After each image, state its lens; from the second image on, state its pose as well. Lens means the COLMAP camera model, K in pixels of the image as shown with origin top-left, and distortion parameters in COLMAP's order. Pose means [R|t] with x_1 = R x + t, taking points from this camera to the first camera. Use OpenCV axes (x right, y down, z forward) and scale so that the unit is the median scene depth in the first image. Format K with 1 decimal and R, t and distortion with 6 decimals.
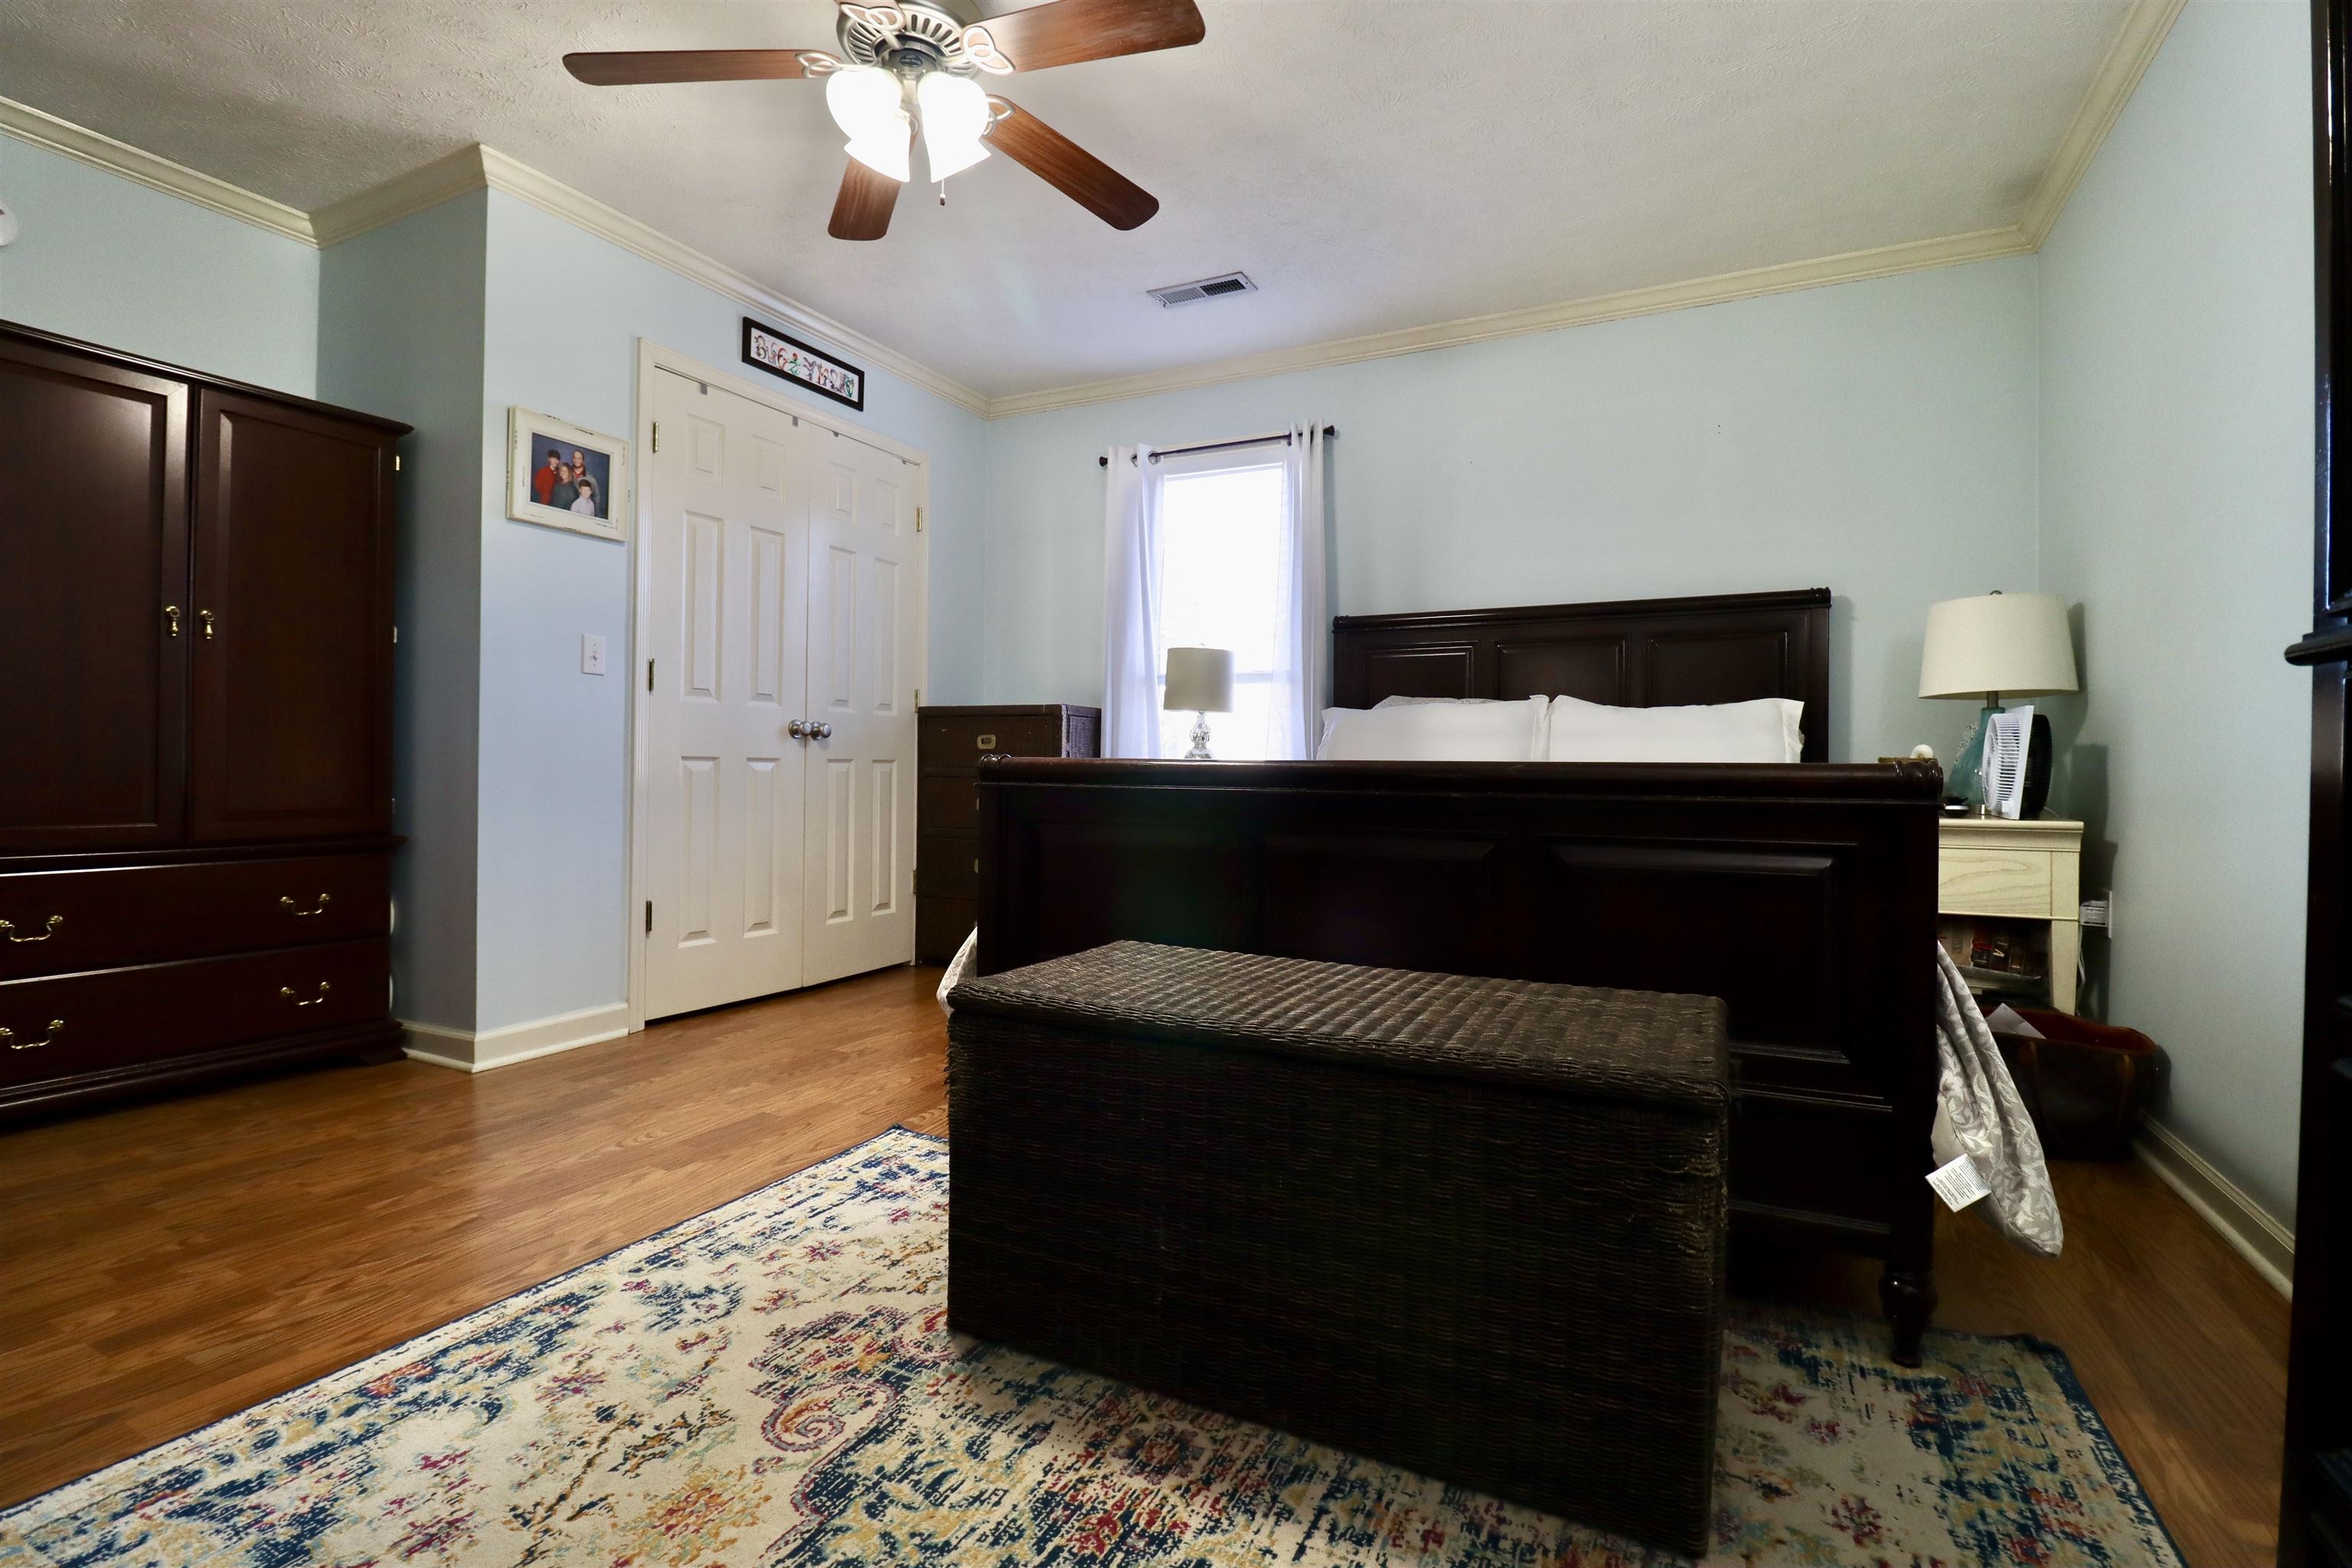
lens RADIAL K [[1086.5, 0, 1204.0], [0, 1086.5, 765.5], [0, 0, 1]] dist [-0.004030, -0.009816]
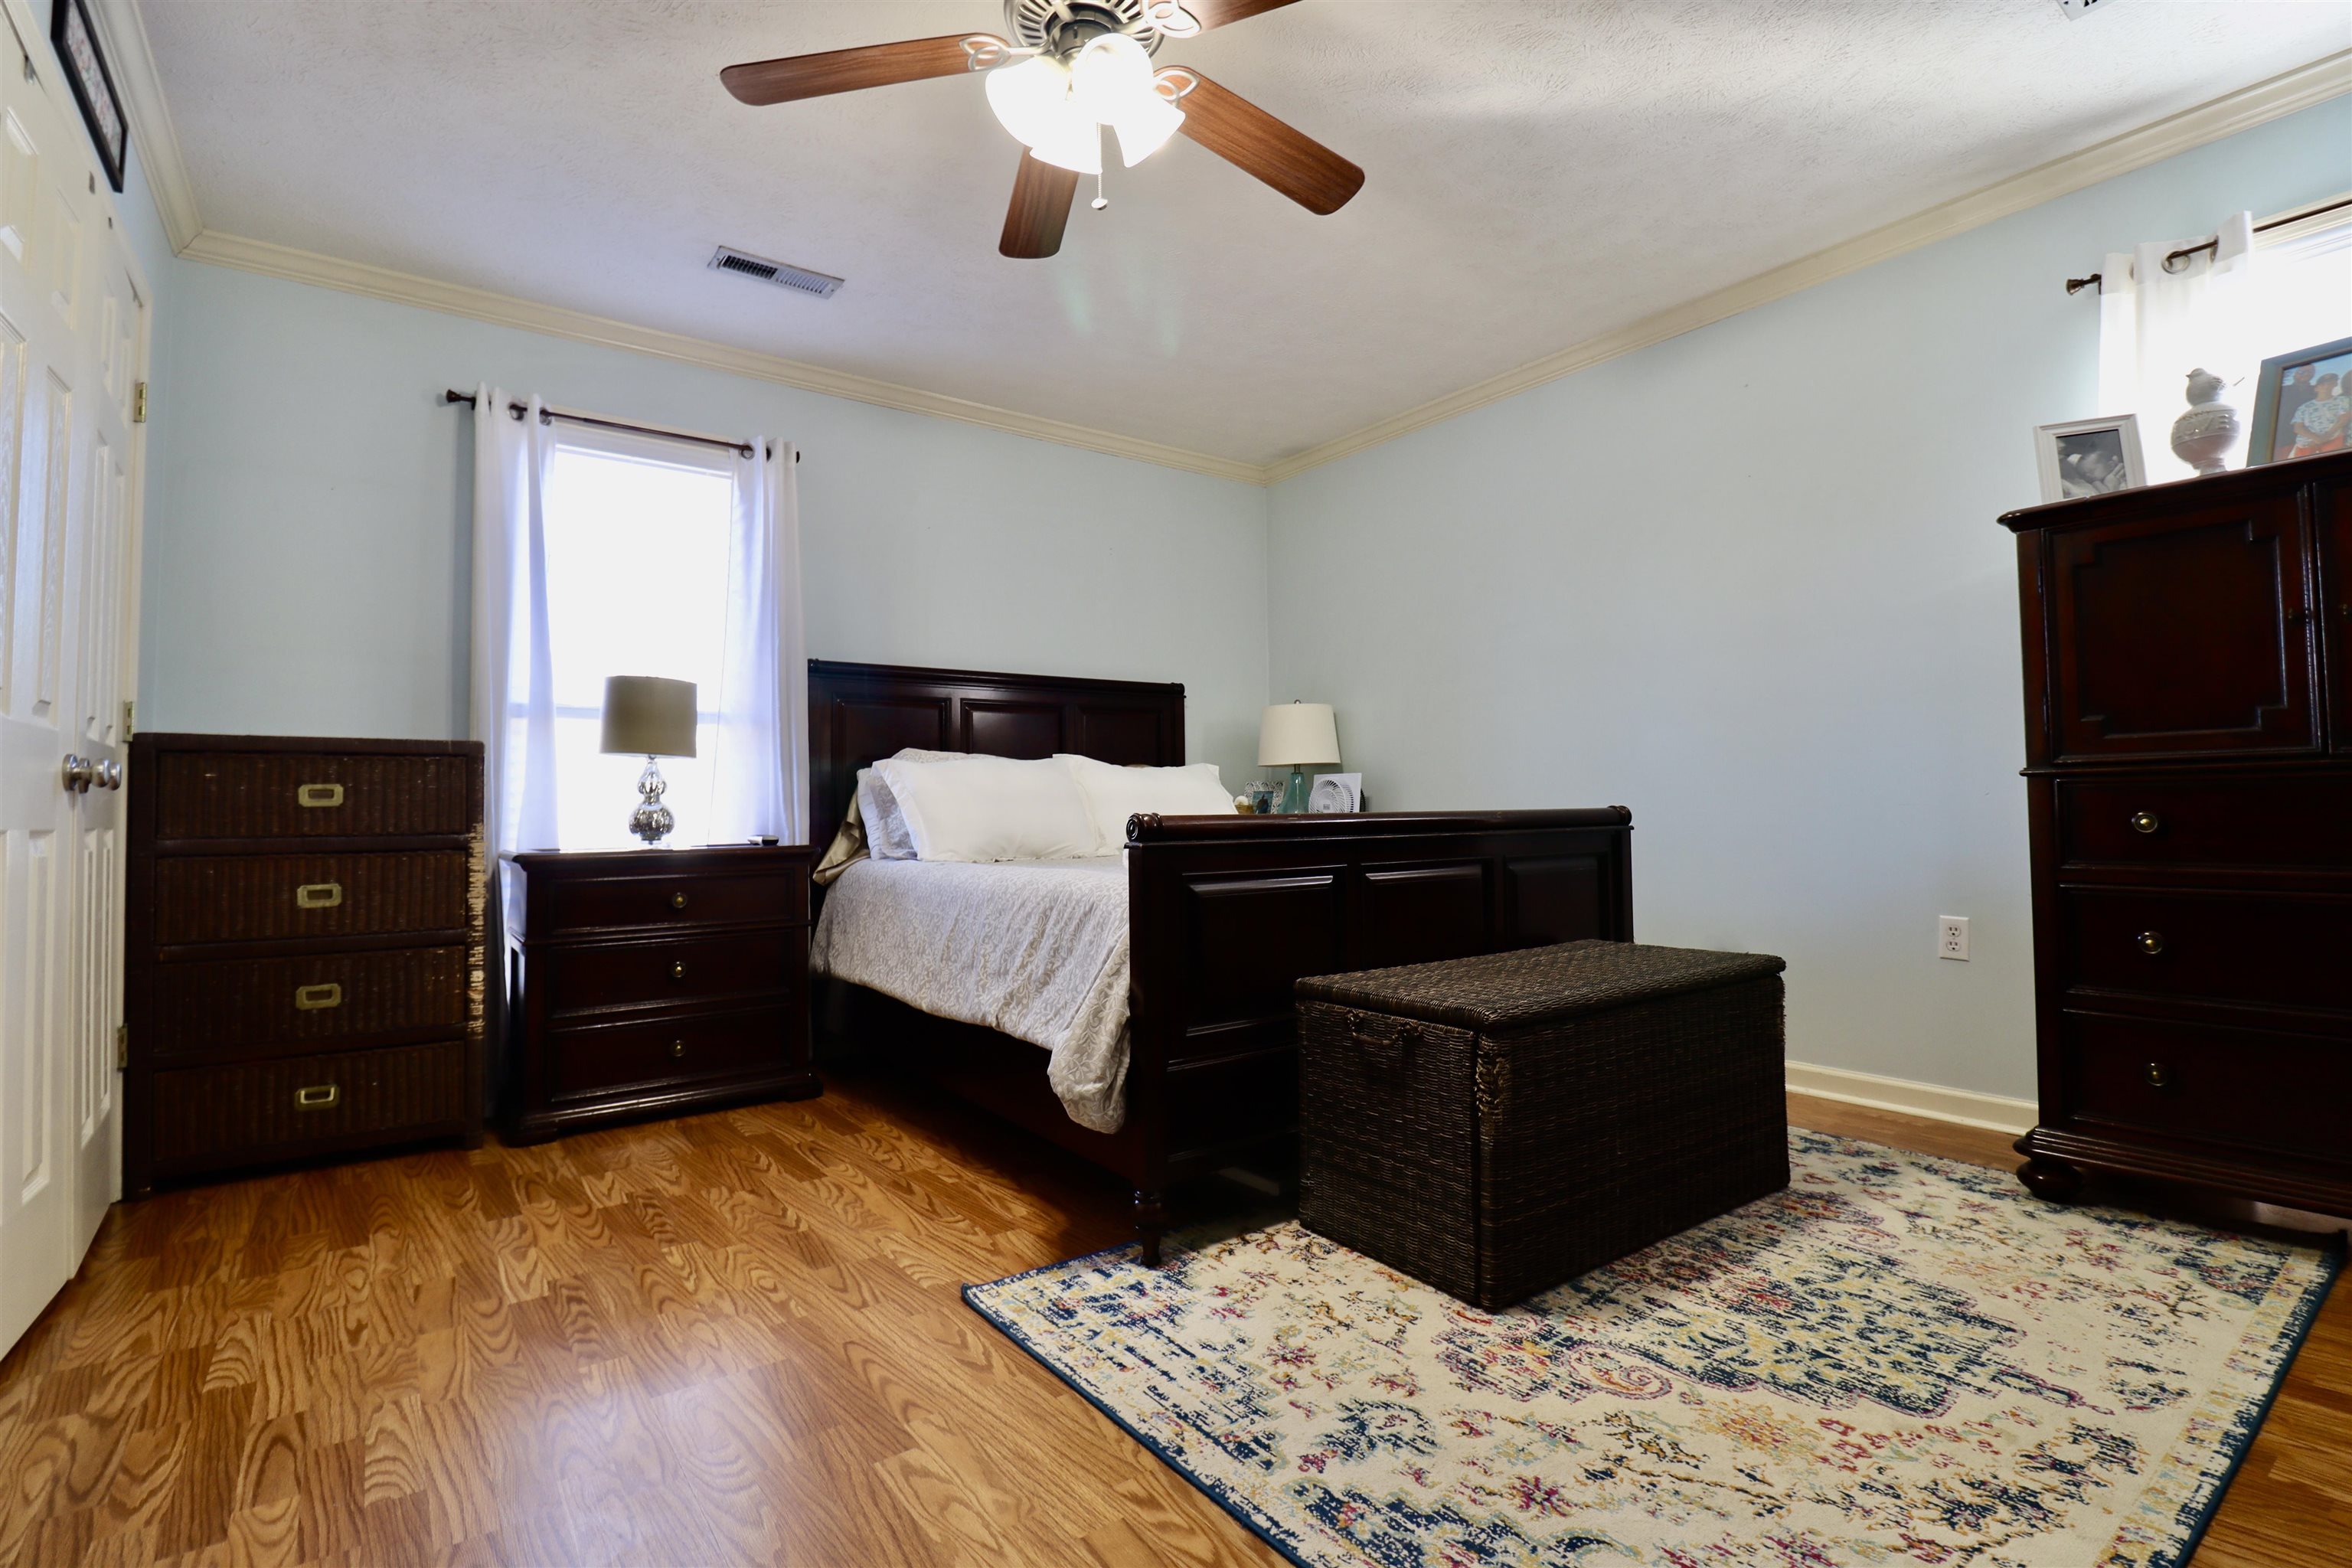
lens RADIAL K [[1086.5, 0, 1204.0], [0, 1086.5, 765.5], [0, 0, 1]] dist [-0.004030, -0.009816]
pose [[0.456069, 0.023031, 0.889647, -1.340851], [0.017846, 0.999227, -0.035016, -0.020825], [-0.889766, 0.031846, 0.455305, 0.701493]]
